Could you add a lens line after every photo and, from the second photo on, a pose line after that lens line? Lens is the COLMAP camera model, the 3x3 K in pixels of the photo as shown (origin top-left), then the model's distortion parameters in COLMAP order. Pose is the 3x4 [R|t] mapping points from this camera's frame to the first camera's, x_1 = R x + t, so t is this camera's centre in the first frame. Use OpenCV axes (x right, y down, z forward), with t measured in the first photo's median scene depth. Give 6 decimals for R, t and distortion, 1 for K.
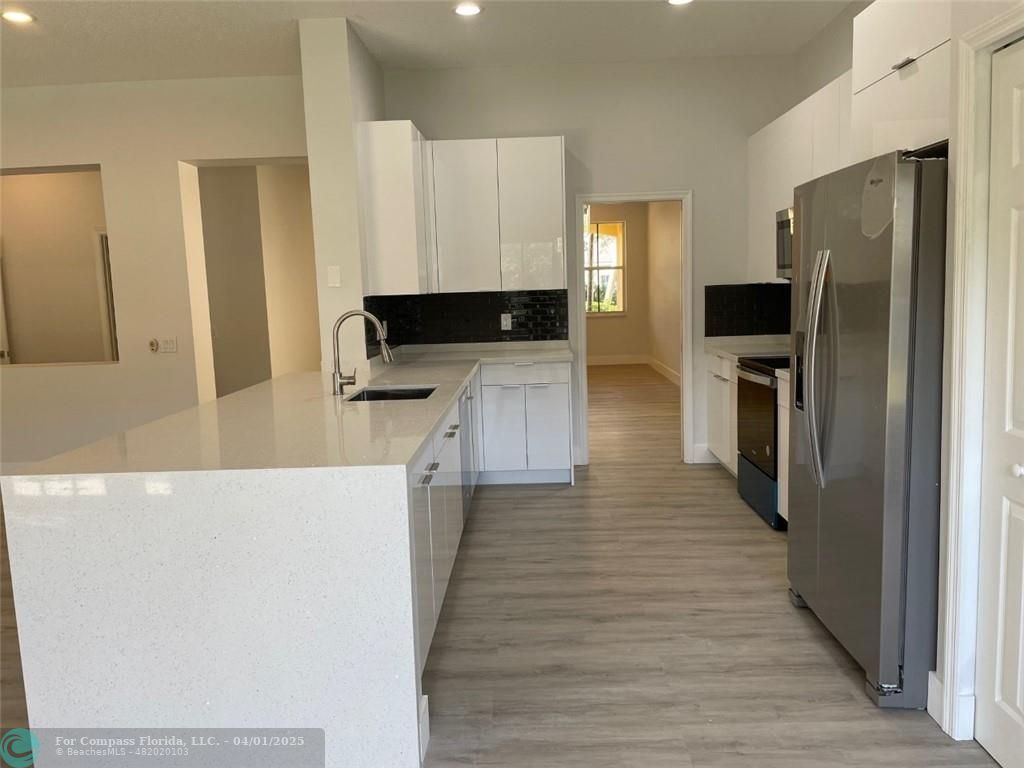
lens RADIAL K [[774.0, 0, 512.7], [0, 774.0, 377.2], [0, 0, 1]] dist [0.092589, -0.117845]
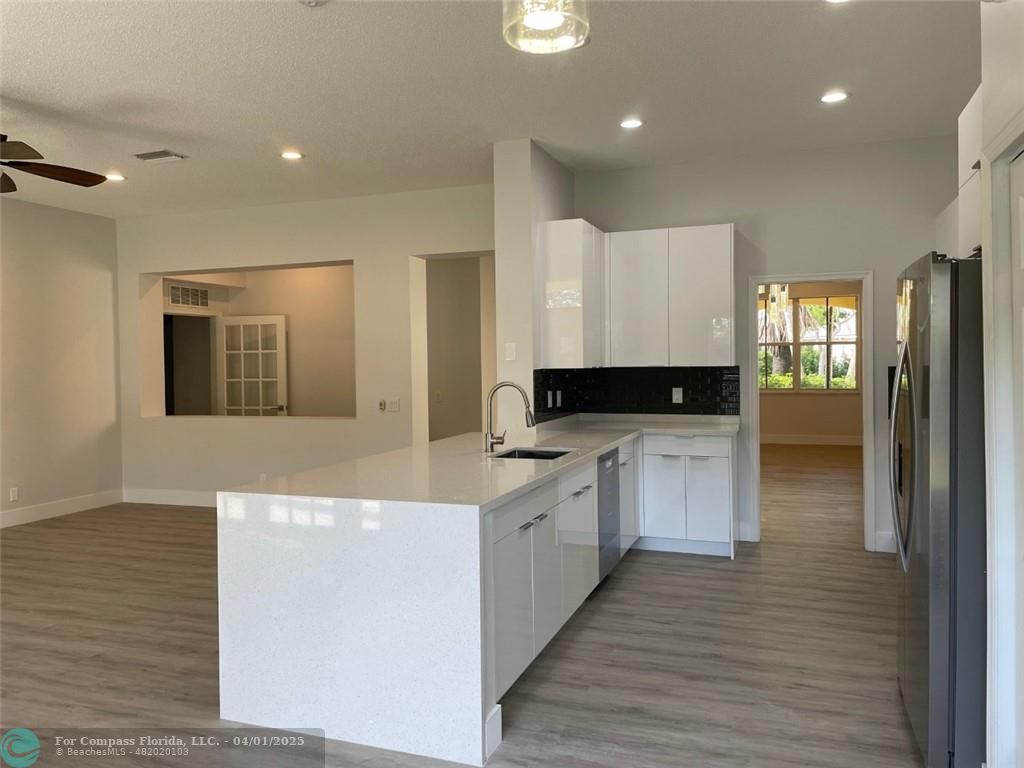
lens RADIAL K [[777.3, 0, 506.4], [0, 777.3, 369.2], [0, 0, 1]] dist [0.094781, -0.129637]
pose [[0.945083, 0.024162, -0.325935, 0.141118], [-0.056302, 0.994391, -0.089540, 0.001288], [0.321944, 0.102973, 0.941142, -0.093255]]
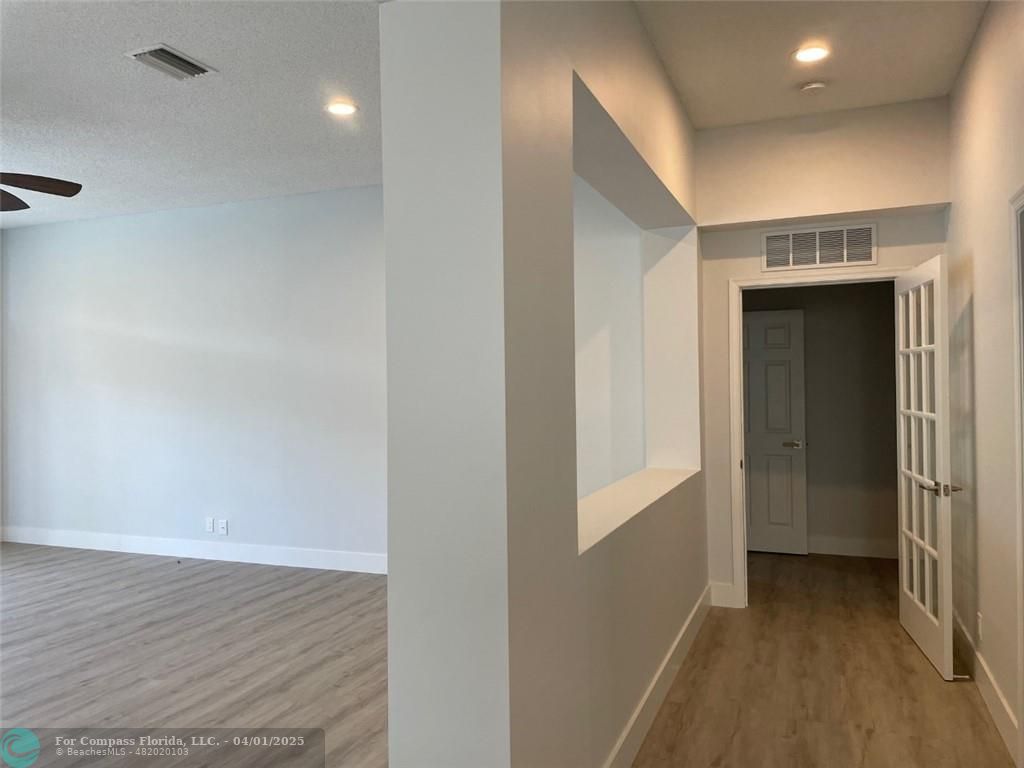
lens RADIAL K [[768.8, 0, 505.7], [0, 768.8, 379.9], [0, 0, 1]] dist [0.077518, -0.101988]
pose [[-0.356585, 0.032996, -0.933680, -0.148477], [-0.084134, 0.994181, 0.067266, -0.166391], [0.930467, 0.102540, -0.351734, 1.413928]]
